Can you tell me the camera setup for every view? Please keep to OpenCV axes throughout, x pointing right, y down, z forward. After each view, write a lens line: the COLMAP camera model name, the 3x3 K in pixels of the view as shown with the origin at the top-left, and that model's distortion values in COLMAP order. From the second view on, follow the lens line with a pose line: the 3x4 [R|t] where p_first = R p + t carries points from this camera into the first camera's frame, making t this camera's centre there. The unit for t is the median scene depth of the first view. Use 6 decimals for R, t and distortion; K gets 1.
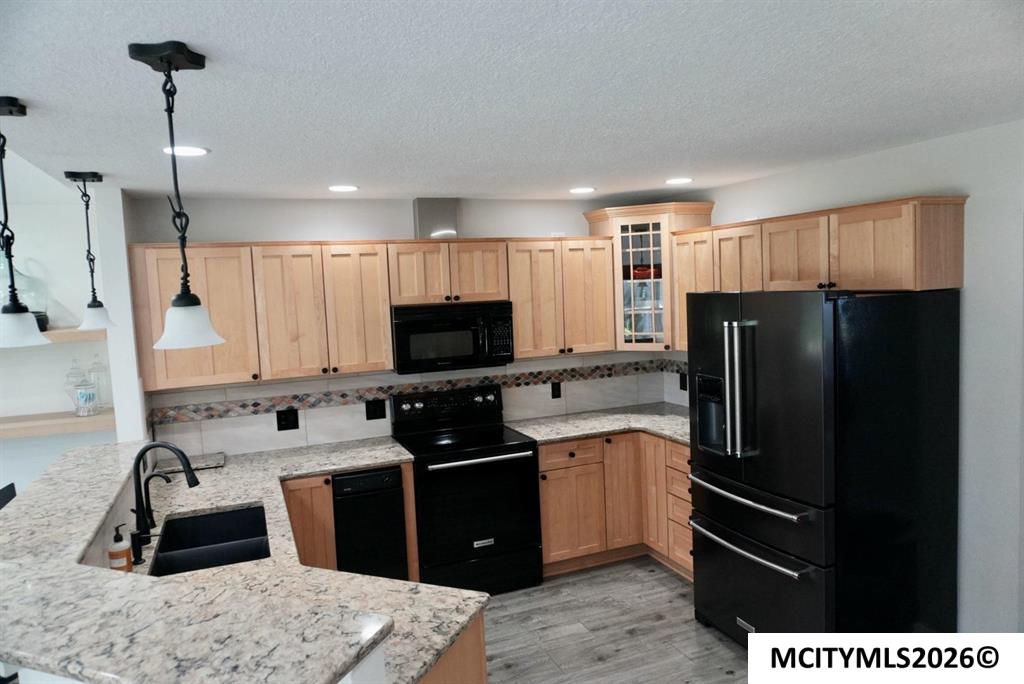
lens RADIAL K [[688.1, 0, 519.8], [0, 688.1, 339.4], [0, 0, 1]] dist [-0.034191, 0.016512]
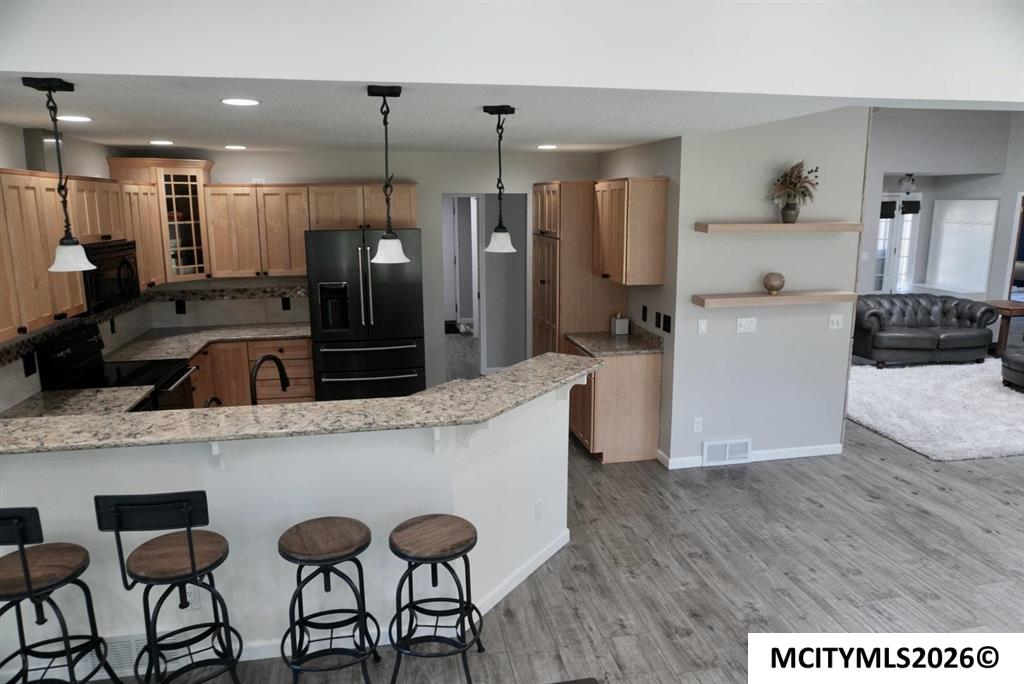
lens RADIAL K [[688.1, 0, 515.2], [0, 688.1, 340.4], [0, 0, 1]] dist [-0.034191, 0.016512]
pose [[0.191613, -0.149389, 0.970035, -0.951880], [0.074562, 0.987708, 0.137382, -0.002493], [-0.978634, 0.046004, 0.200397, 0.207466]]
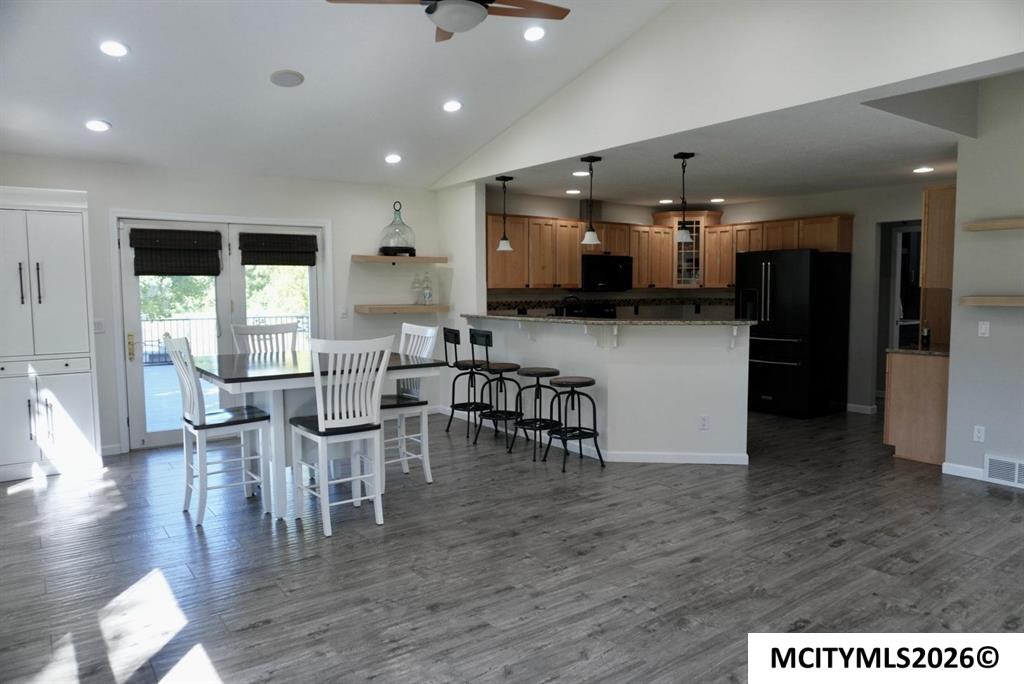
lens RADIAL K [[688.1, 0, 517.2], [0, 688.1, 341.6], [0, 0, 1]] dist [-0.034191, 0.016512]
pose [[0.969817, 0.020762, 0.242948, -0.772279], [-0.018910, 0.999772, -0.009956, 0.202491], [-0.243100, 0.005062, 0.969988, -0.759776]]
